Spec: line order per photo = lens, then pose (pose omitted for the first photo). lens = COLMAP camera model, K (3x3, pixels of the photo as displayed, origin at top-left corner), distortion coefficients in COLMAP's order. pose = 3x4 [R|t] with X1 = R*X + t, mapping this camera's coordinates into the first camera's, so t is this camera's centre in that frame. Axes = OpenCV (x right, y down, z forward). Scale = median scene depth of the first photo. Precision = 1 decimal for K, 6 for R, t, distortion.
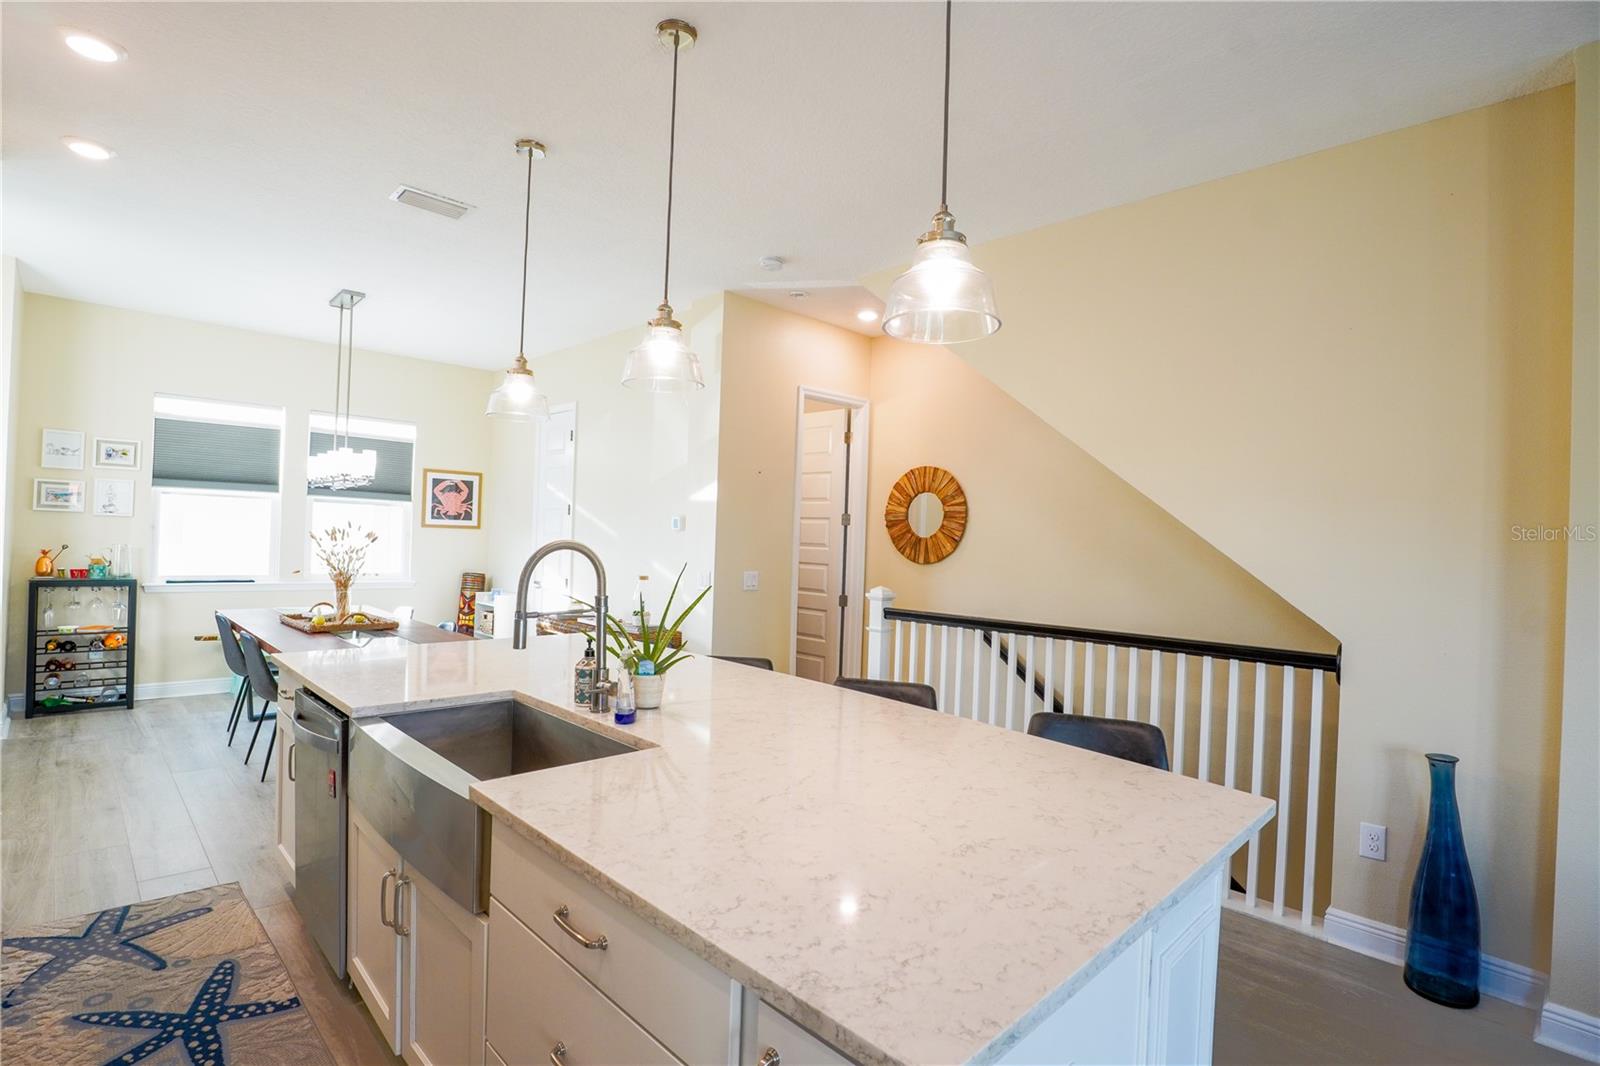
lens RADIAL K [[776.9, 0, 800.5], [0, 776.9, 533.7], [0, 0, 1]] dist [-0.038270, 0.006057]
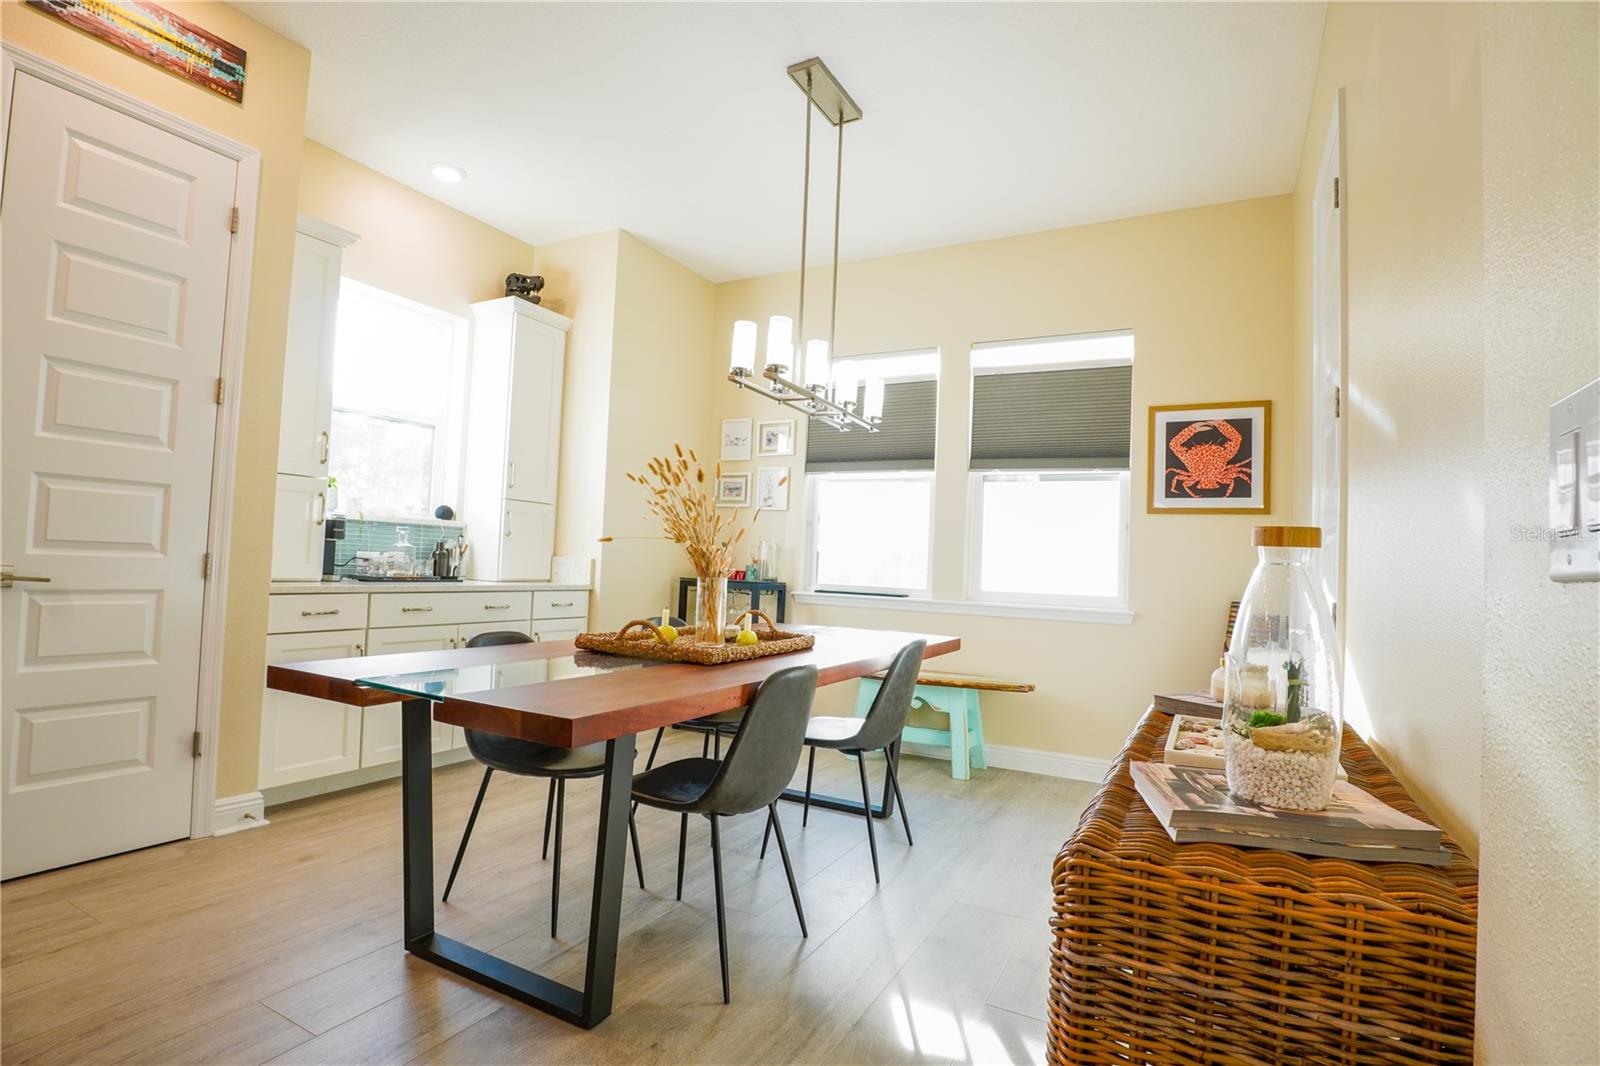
lens RADIAL K [[776.9, 0, 777.1], [0, 776.9, 529.7], [0, 0, 1]] dist [-0.038270, 0.006057]
pose [[0.292134, -0.061415, -0.954404, -0.063461], [-0.027523, 0.996983, -0.072579, 0.064319], [0.955981, 0.047471, 0.289562, 0.767250]]
